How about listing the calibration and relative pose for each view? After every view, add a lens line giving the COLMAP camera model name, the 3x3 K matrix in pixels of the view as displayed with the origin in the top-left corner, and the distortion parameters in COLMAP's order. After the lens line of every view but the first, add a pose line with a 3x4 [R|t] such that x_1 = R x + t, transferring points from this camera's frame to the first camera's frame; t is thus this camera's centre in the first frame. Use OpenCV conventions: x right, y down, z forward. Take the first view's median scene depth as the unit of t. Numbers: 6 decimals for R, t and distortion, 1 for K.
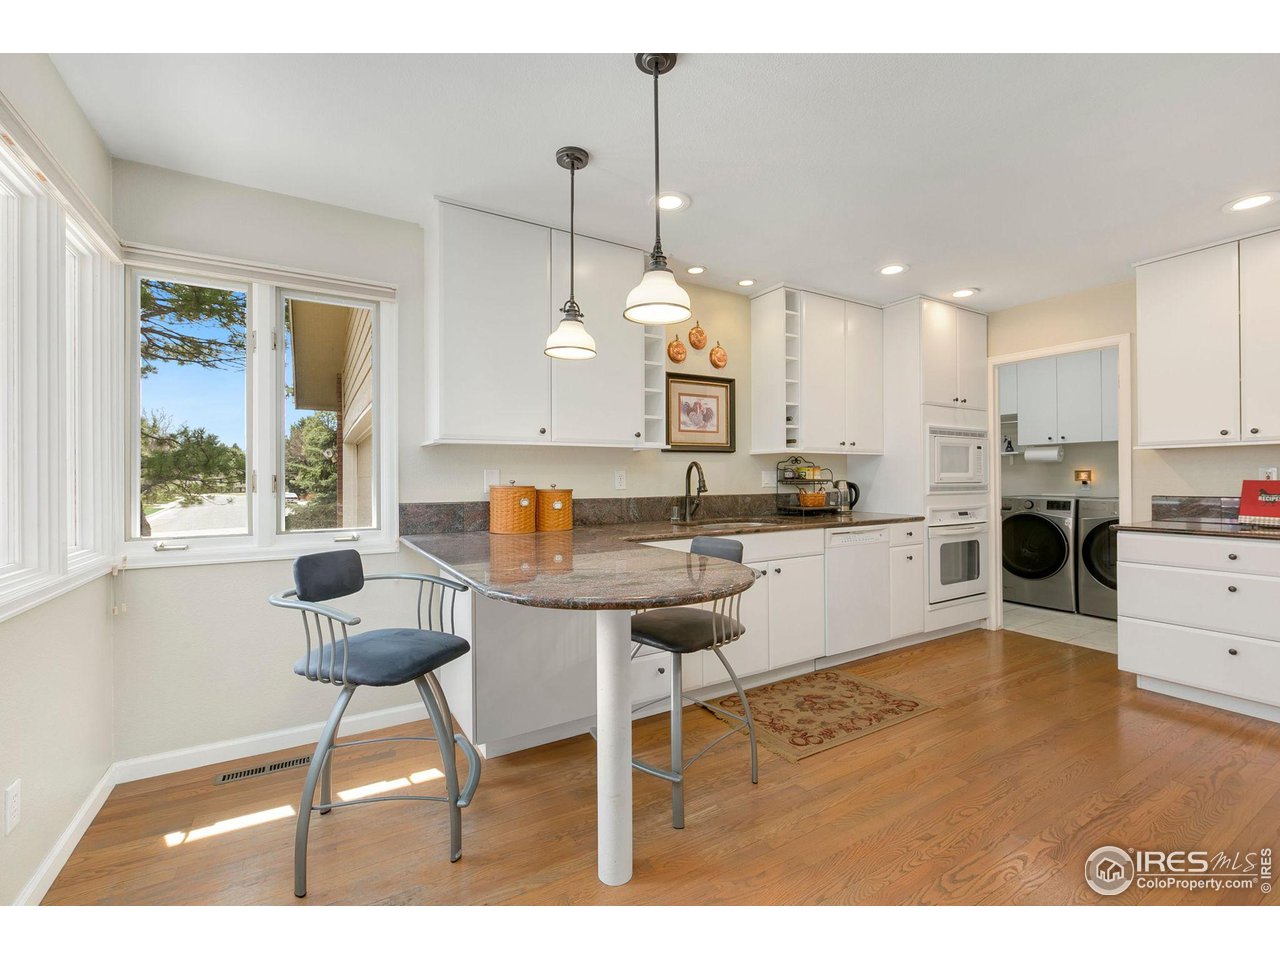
lens RADIAL K [[558.1, 0, 633.8], [0, 558.1, 483.1], [0, 0, 1]] dist [0.000629, 0.000024]
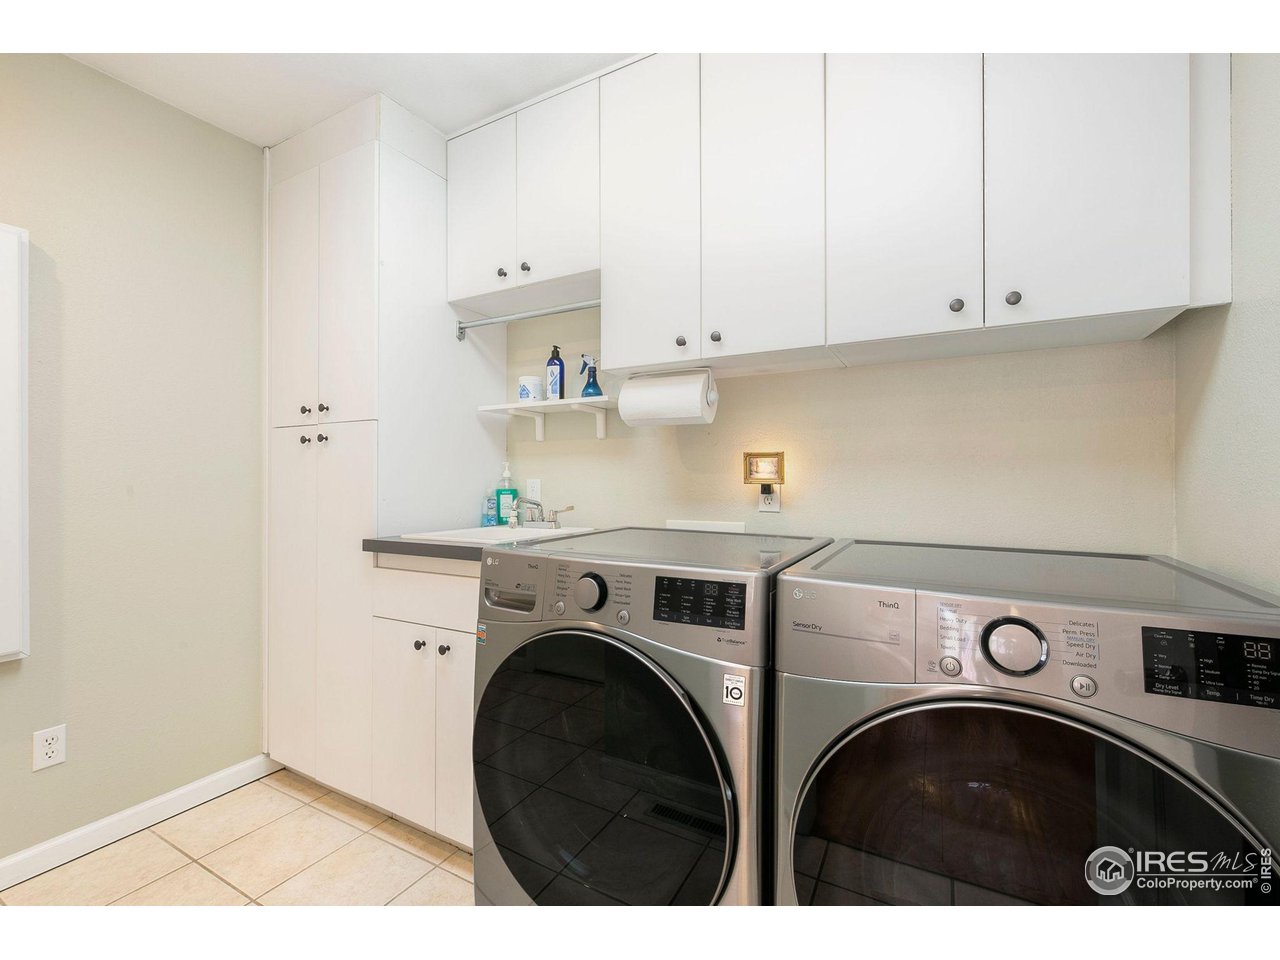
lens RADIAL K [[558.1, 0, 642.9], [0, 558.1, 482.3], [0, 0, 1]] dist [0.000629, 0.000024]
pose [[0.864100, 0.007872, 0.503258, 0.581397], [-0.005483, 0.999966, -0.006228, -0.002429], [-0.503290, 0.002622, 0.864114, 0.756849]]
